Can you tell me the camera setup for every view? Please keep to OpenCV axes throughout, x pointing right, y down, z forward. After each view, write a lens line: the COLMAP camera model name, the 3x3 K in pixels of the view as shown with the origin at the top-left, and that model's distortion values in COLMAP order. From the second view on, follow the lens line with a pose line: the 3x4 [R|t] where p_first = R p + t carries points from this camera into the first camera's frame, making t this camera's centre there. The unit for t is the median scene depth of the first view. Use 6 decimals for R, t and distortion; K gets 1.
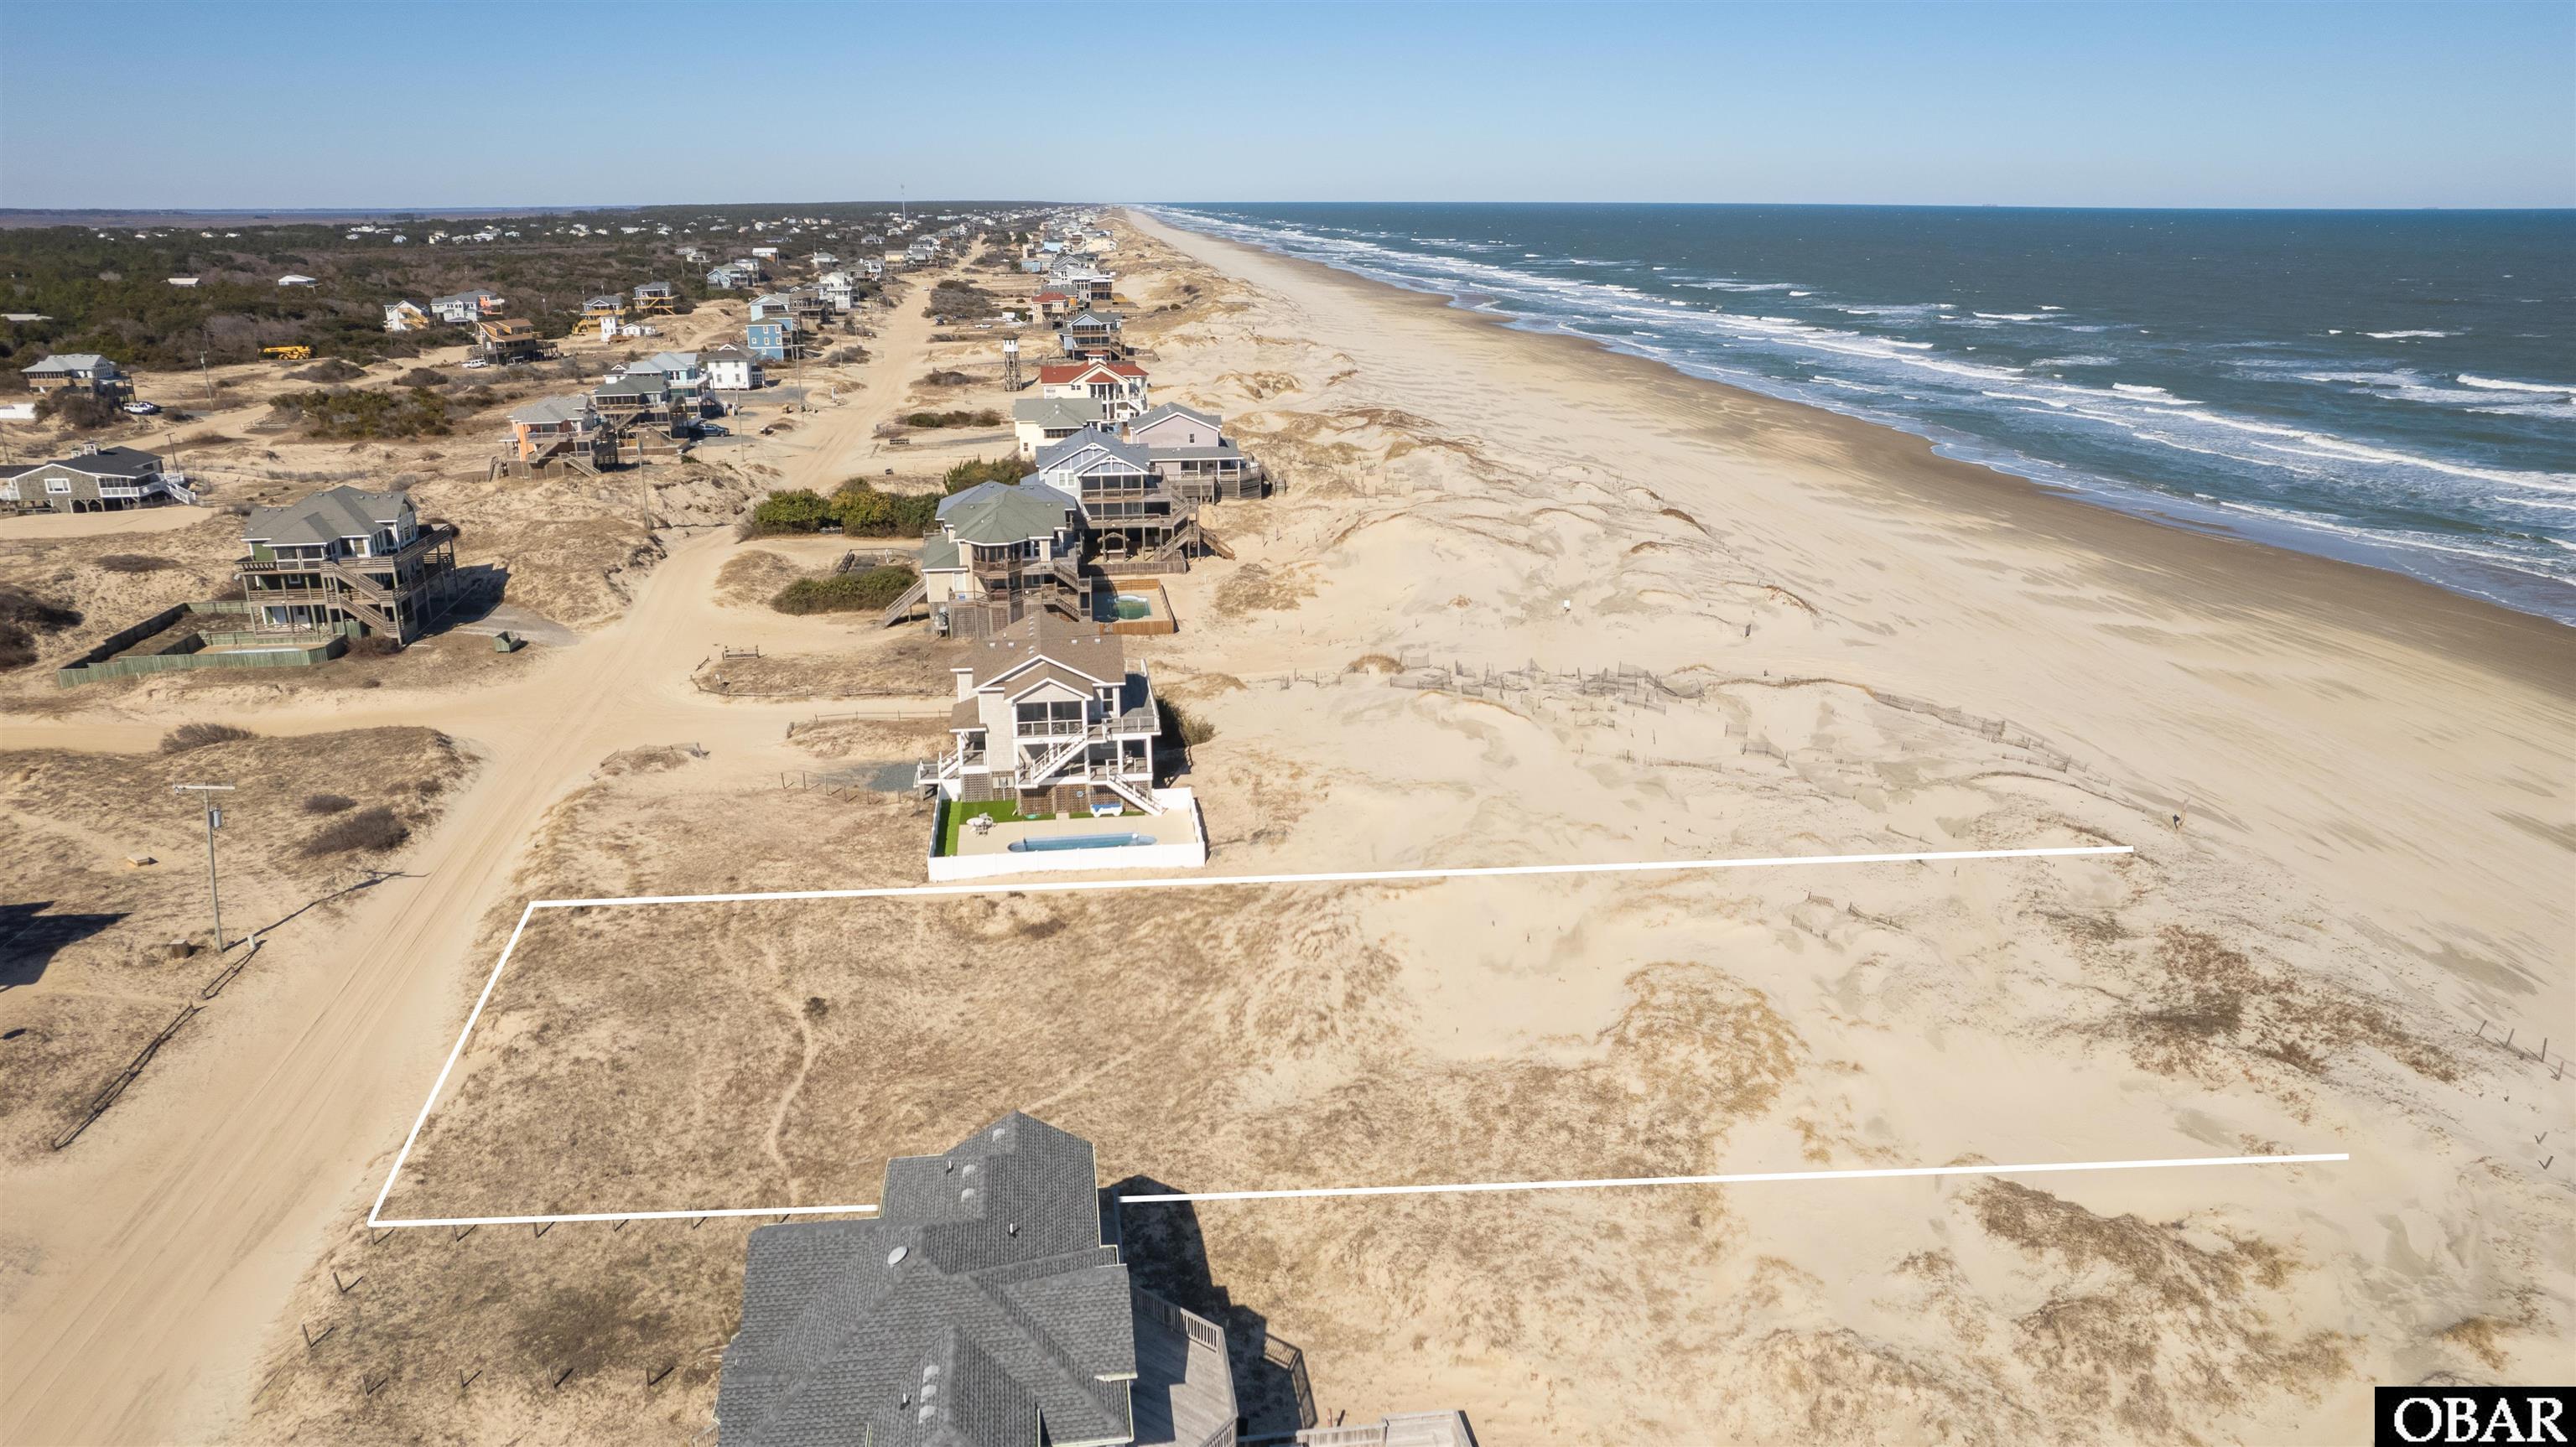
lens RADIAL K [[1696.2, 0, 1288.0], [0, 1696.2, 723.5], [0, 0, 1]] dist [-0.073608, 0.063576]
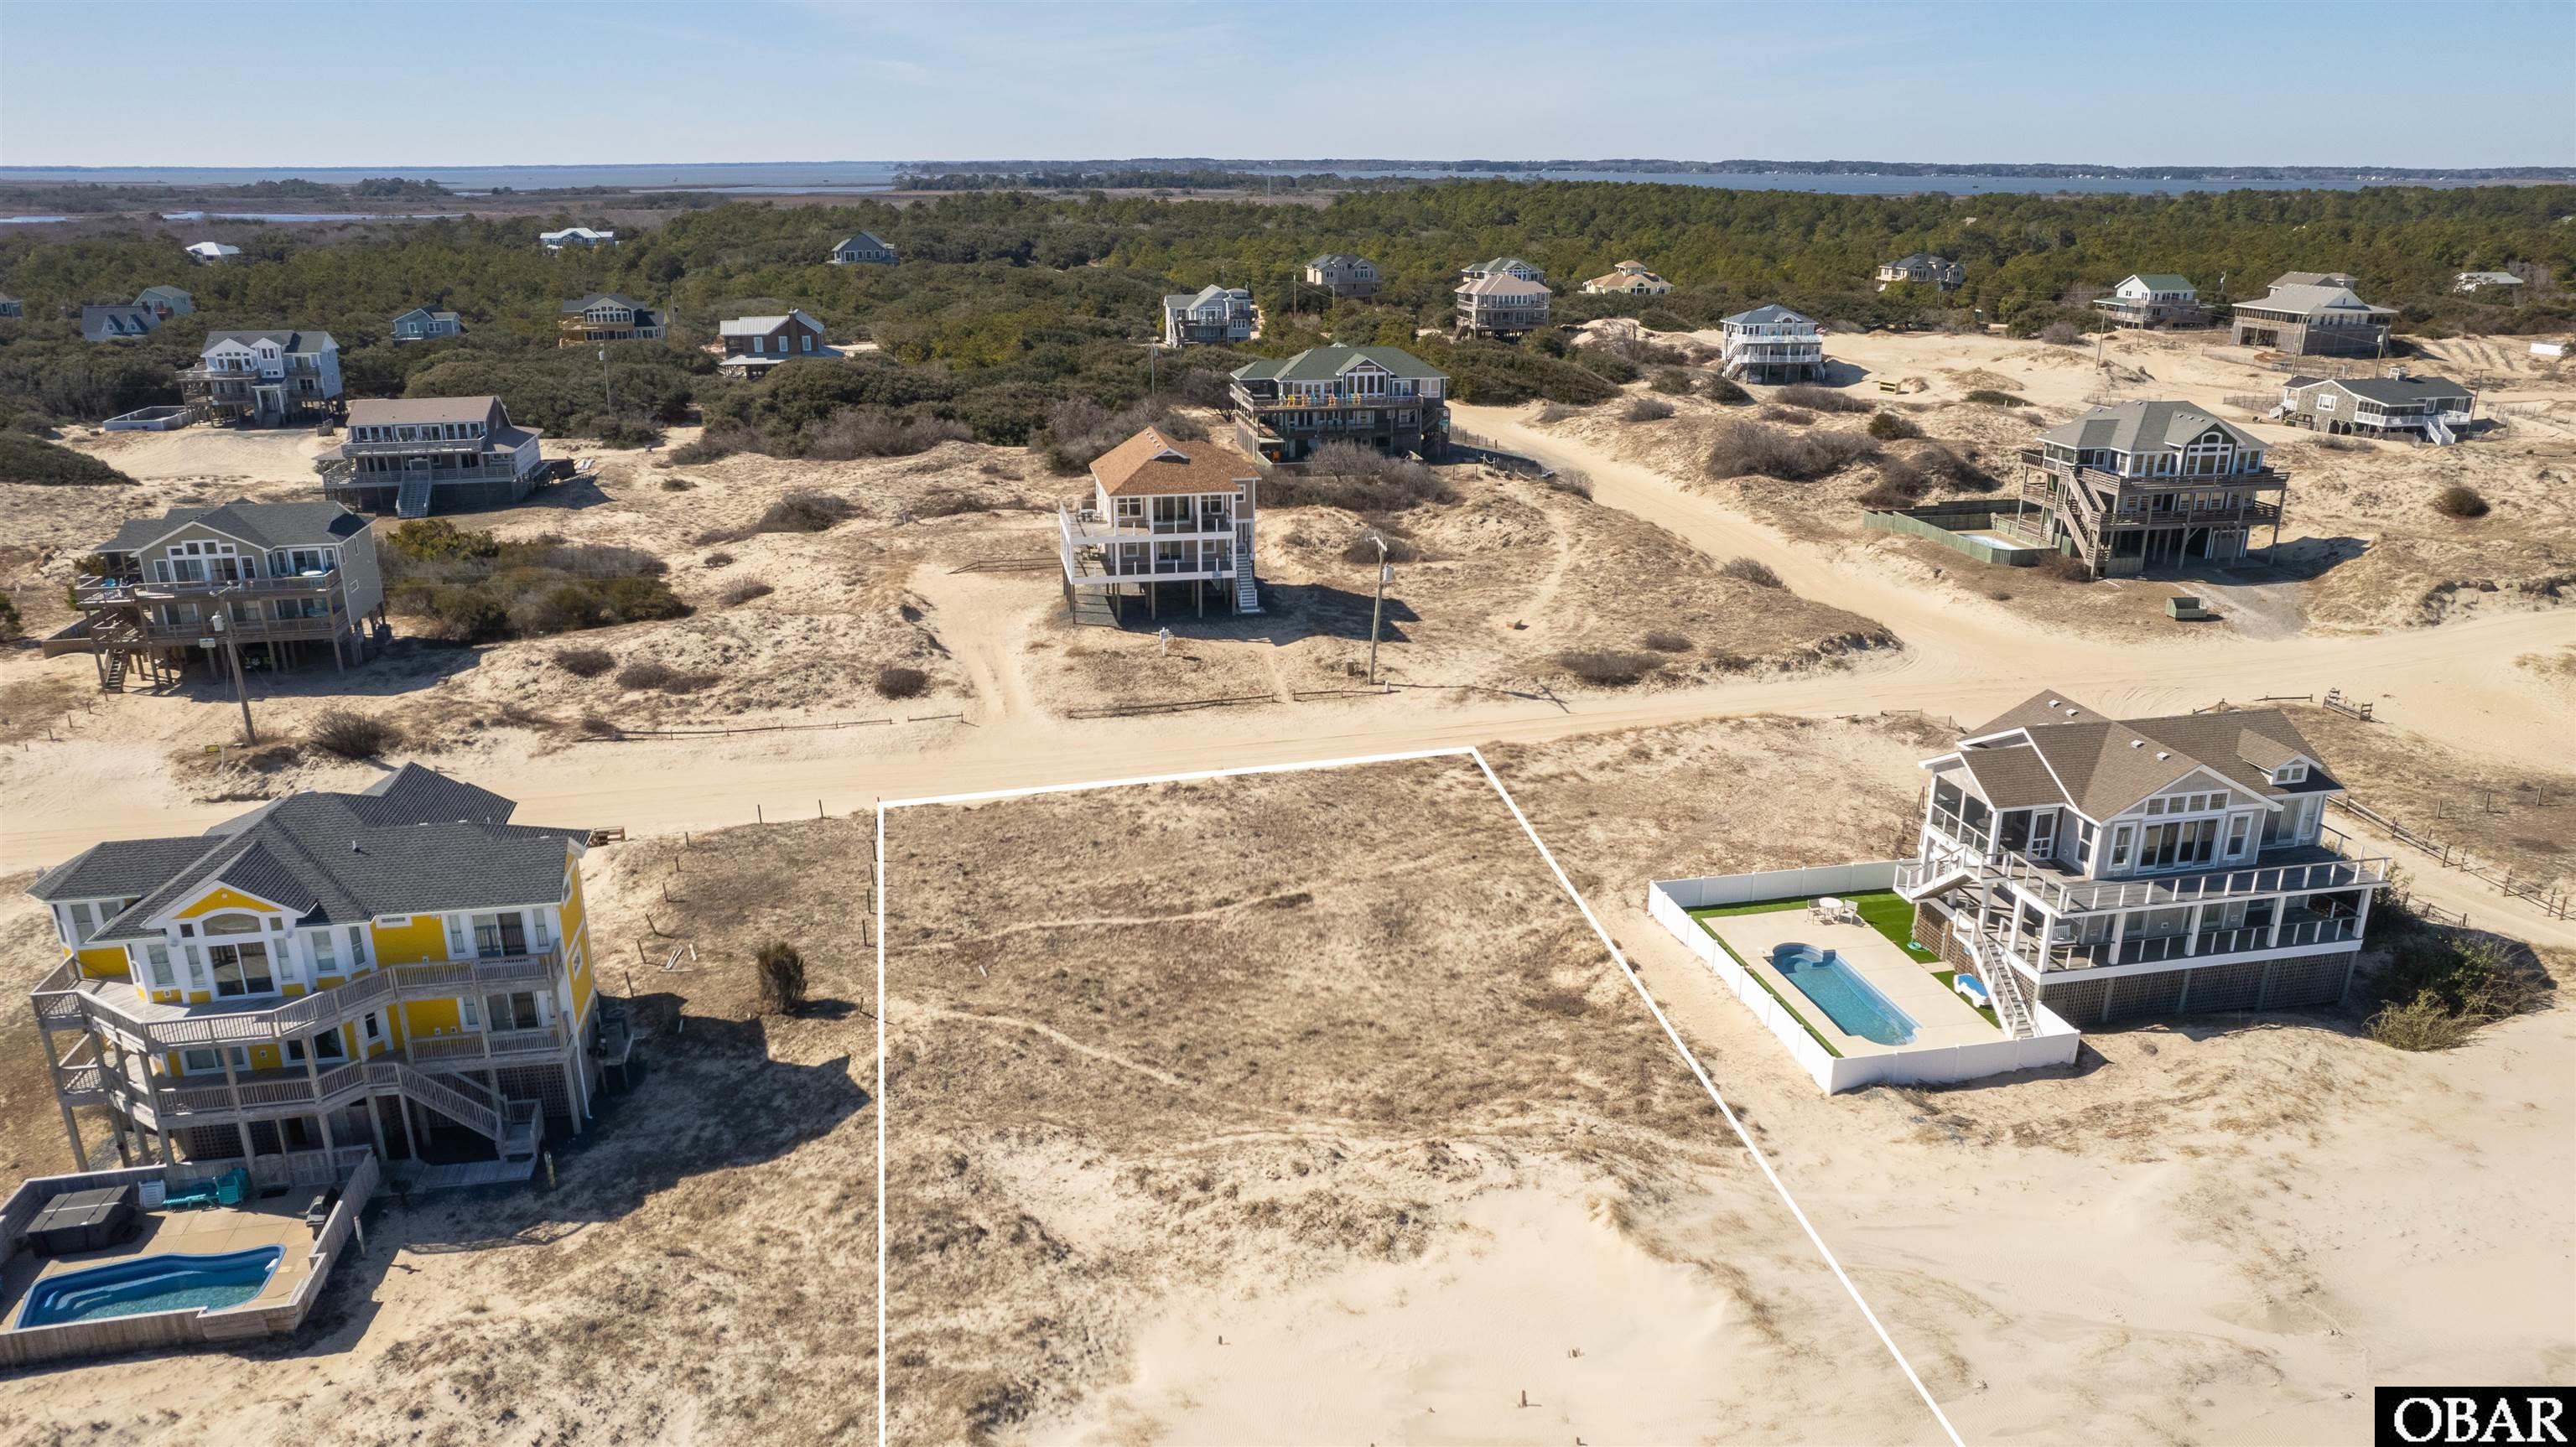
lens RADIAL K [[1724.3, 0, 1288.0], [0, 1724.3, 723.5], [0, 0, 1]] dist [-0.071564, 0.061608]
pose [[0.059947, 0.315847, -0.946915, 0.438877], [-0.300954, 0.910198, 0.284547, -0.140407], [0.951753, 0.267920, 0.149618, 0.642409]]
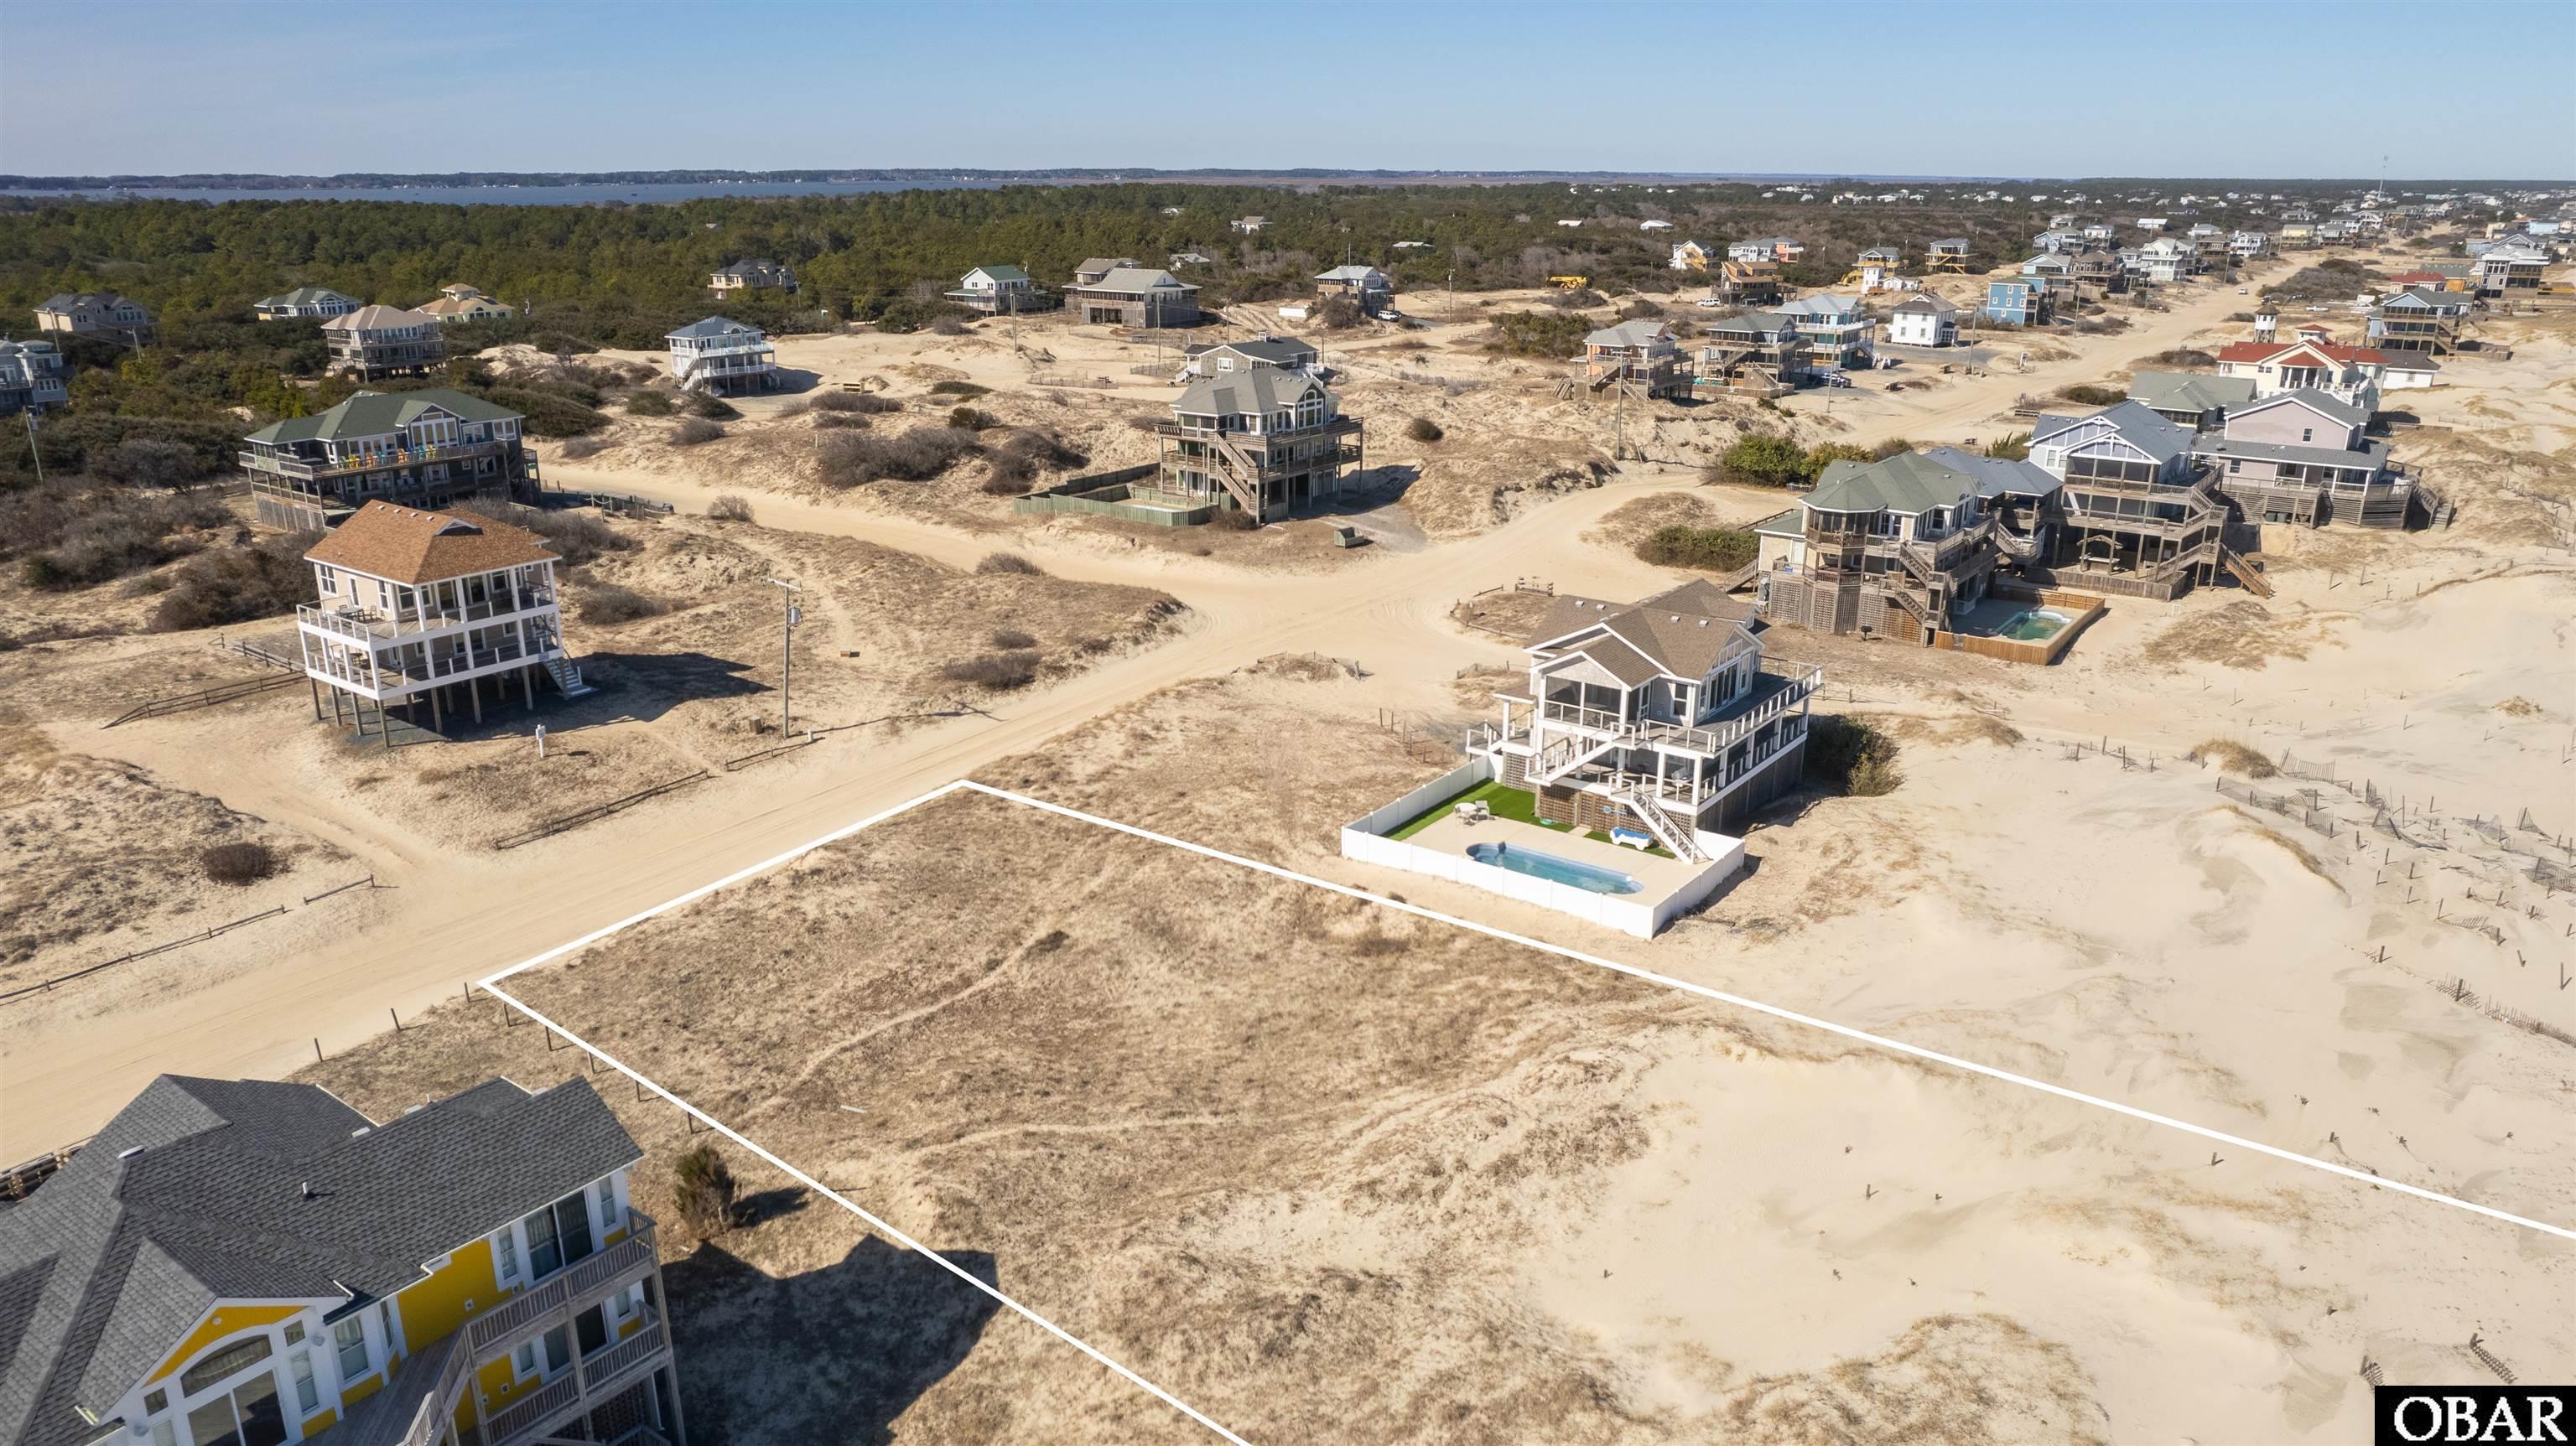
lens RADIAL K [[1742.4, 0, 1288.0], [0, 1742.4, 723.0], [0, 0, 1]] dist [-0.048750, 0.004431]
pose [[0.712243, 0.217101, -0.667516, 0.293447], [-0.212952, 0.972980, 0.089228, -0.036350], [0.668851, 0.078597, 0.739230, 0.316266]]
